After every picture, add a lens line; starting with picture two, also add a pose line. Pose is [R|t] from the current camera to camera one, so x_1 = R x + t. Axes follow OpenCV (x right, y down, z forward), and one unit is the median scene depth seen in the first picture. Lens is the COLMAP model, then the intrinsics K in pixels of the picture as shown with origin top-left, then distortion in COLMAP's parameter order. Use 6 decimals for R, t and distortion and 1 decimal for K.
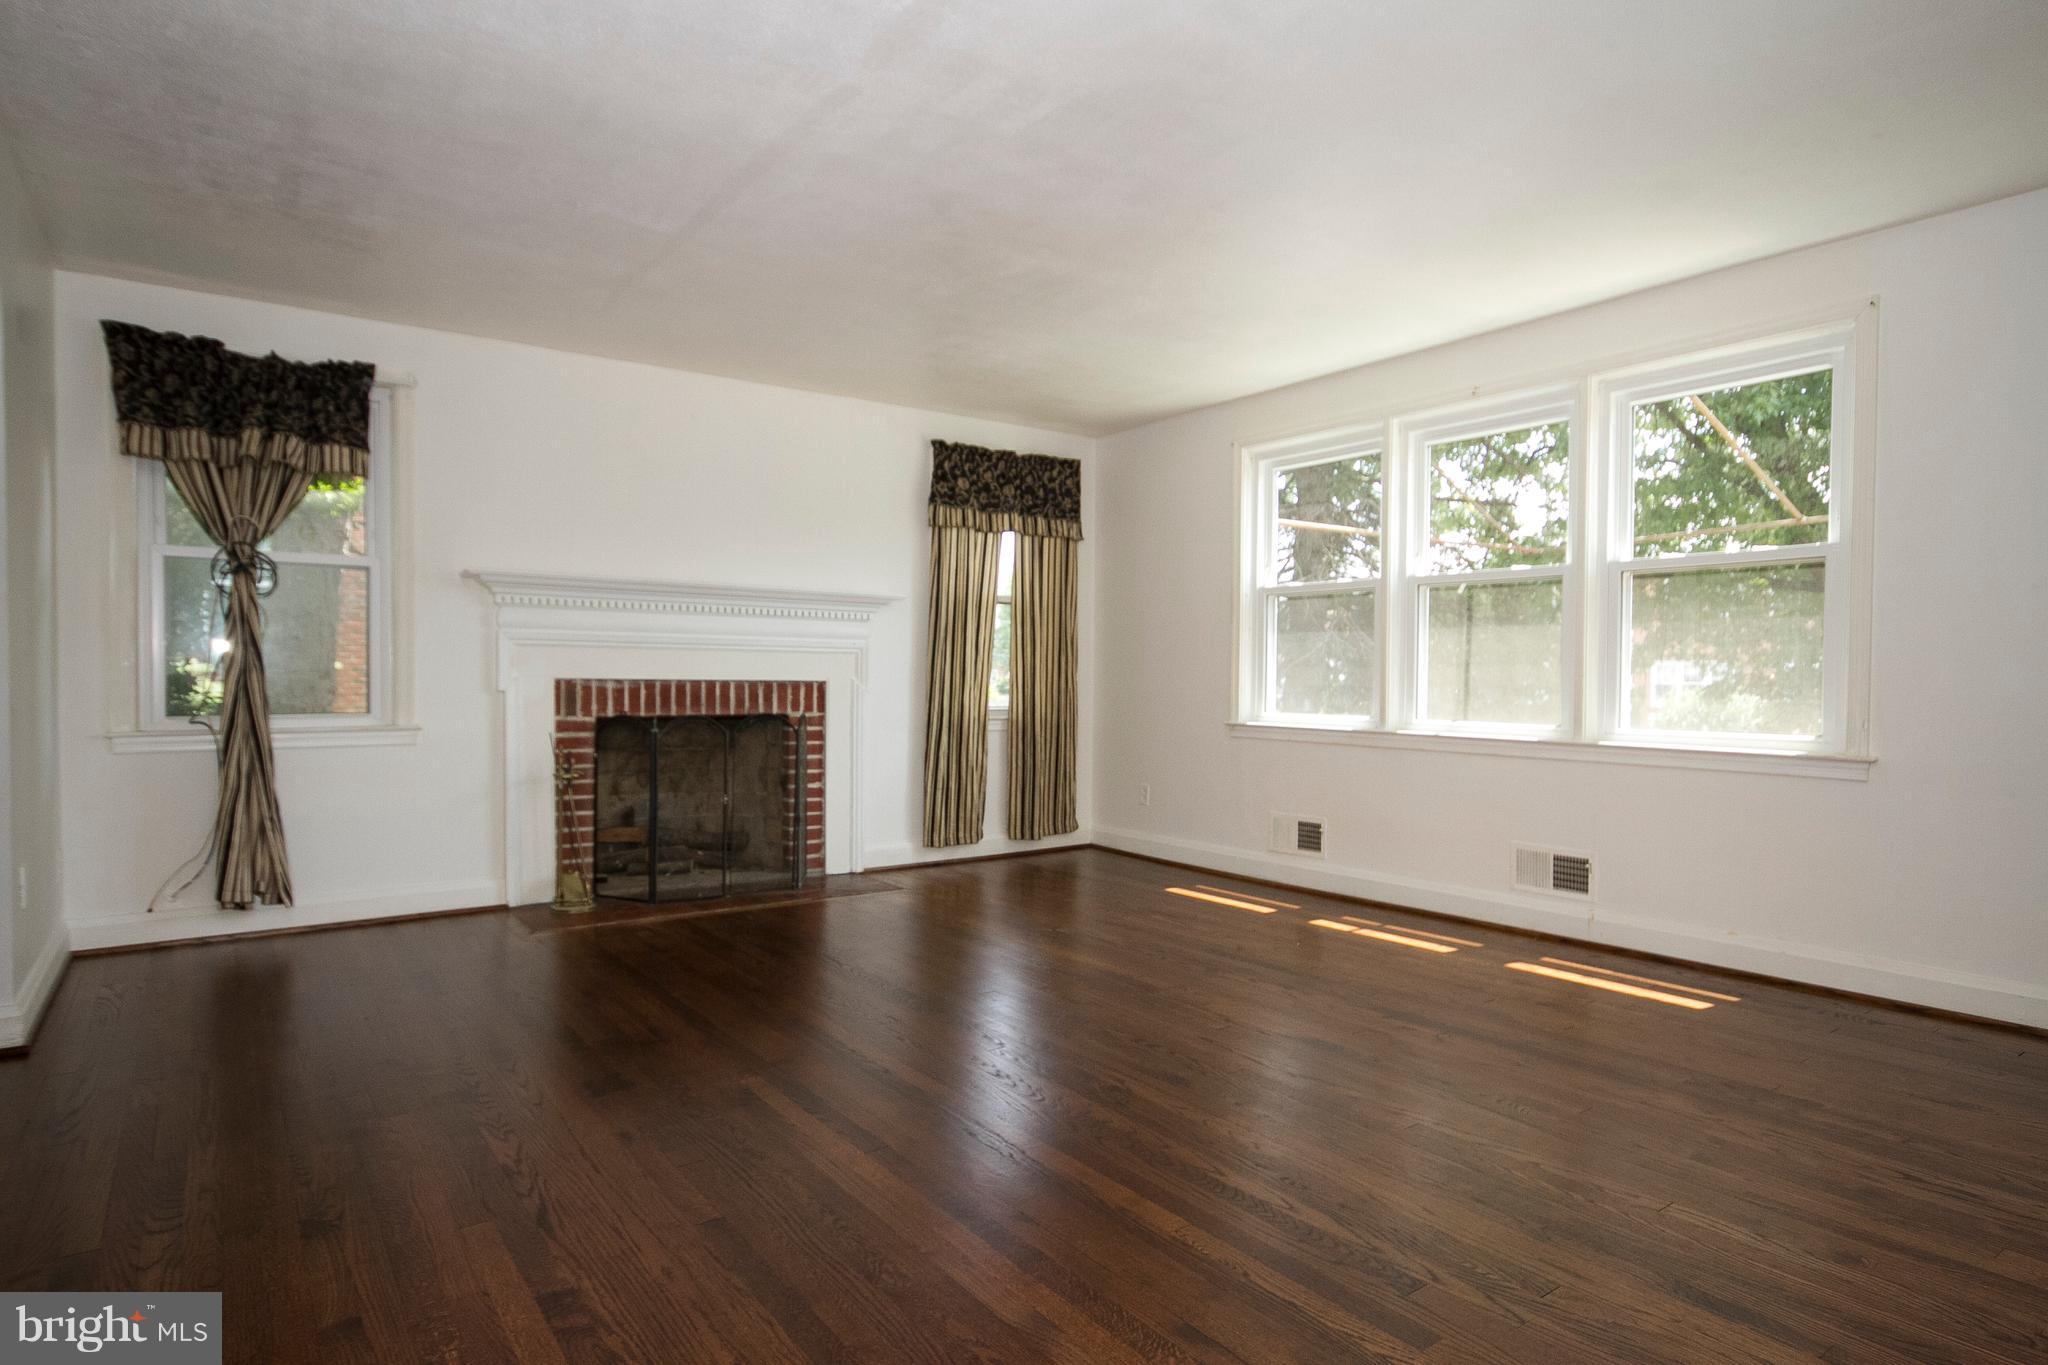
lens RADIAL K [[1138.9, 0, 1019.1], [0, 1138.9, 707.4], [0, 0, 1]] dist [0.005518, 0.003163]
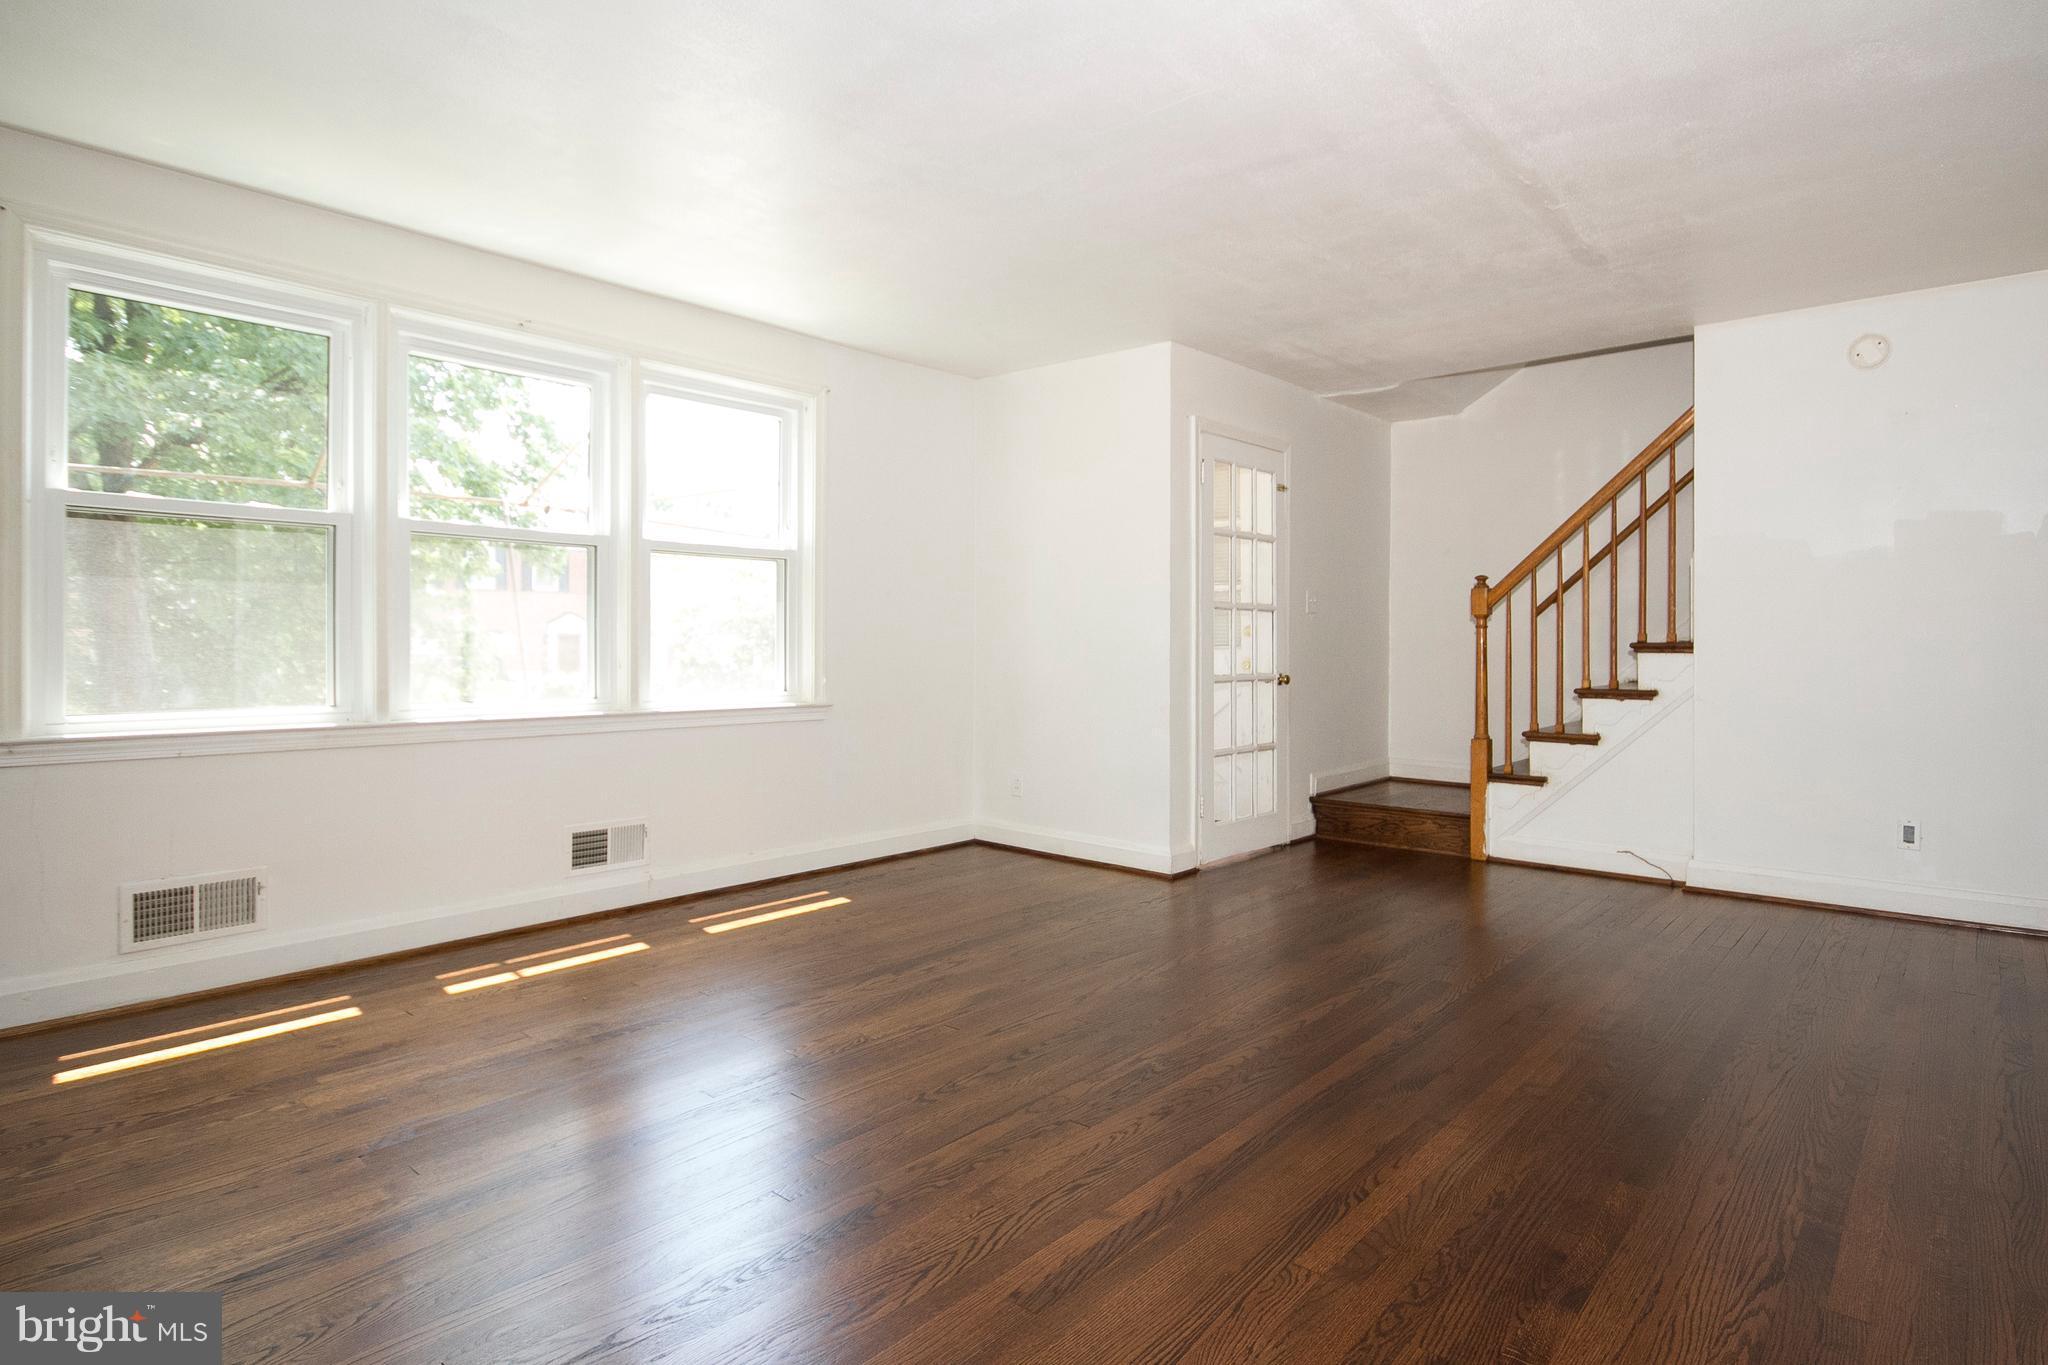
lens RADIAL K [[1096.0, 0, 1062.0], [0, 1096.0, 641.8], [0, 0, 1]] dist [-0.001078, -0.000182]
pose [[-0.246486, -0.005883, 0.969129, -0.440096], [0.021399, 0.999705, 0.011511, -0.028555], [-0.968910, 0.023576, -0.246287, 0.687686]]
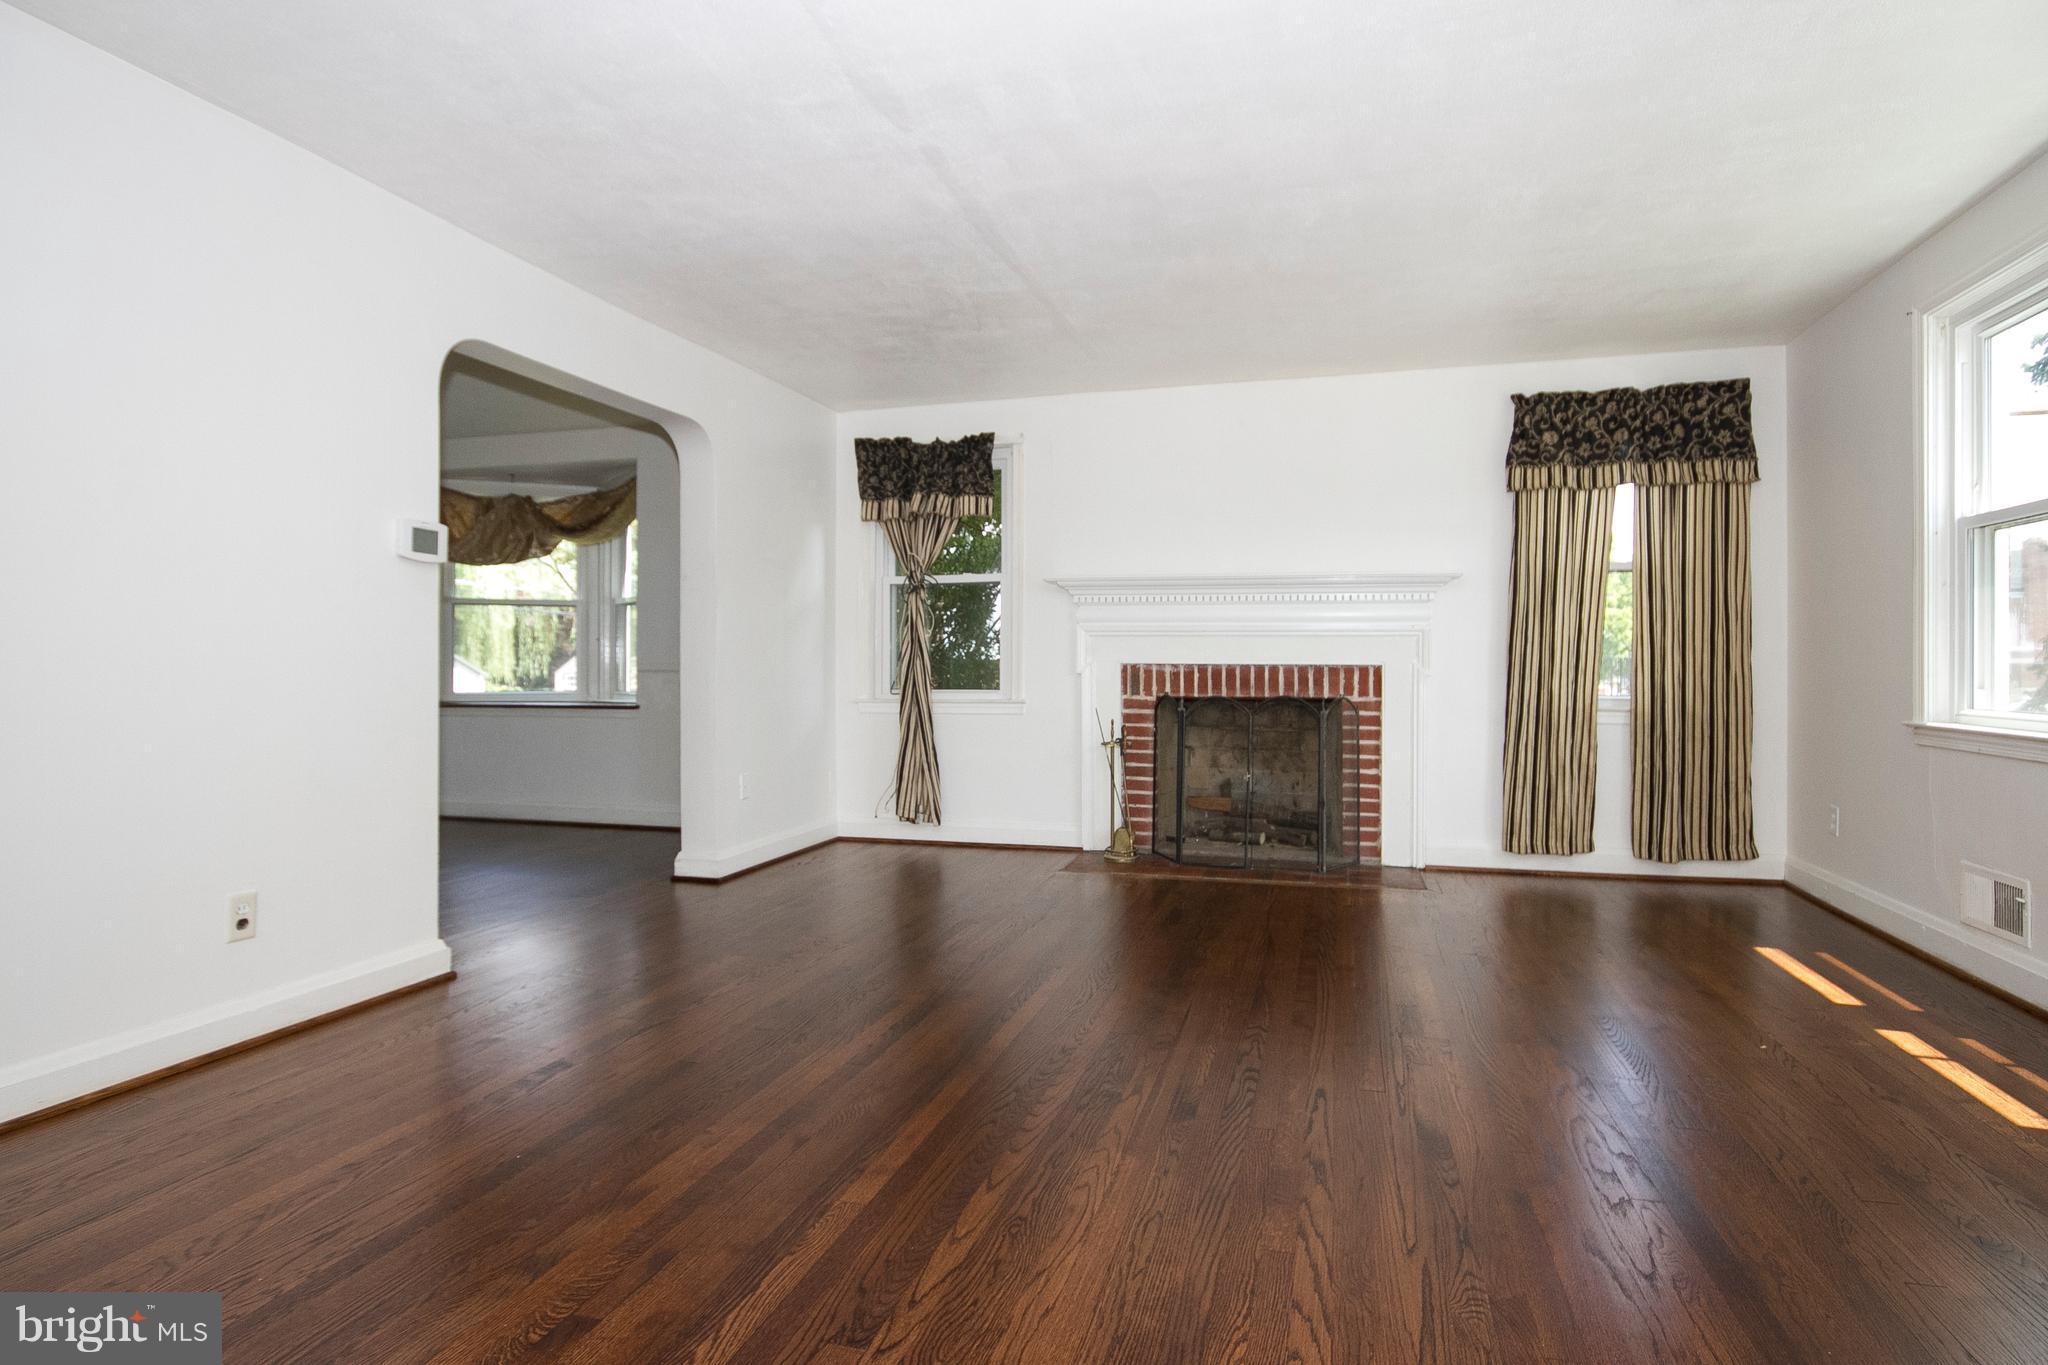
lens RADIAL K [[1072.3, 0, 1032.3], [0, 1072.3, 661.9], [0, 0, 1]] dist [-0.005439, 0.008561]
pose [[0.620746, -0.007690, -0.783974, 0.378890], [-0.019246, 0.999501, -0.025043, 0.002761], [0.783776, 0.030634, 0.620288, 0.206920]]
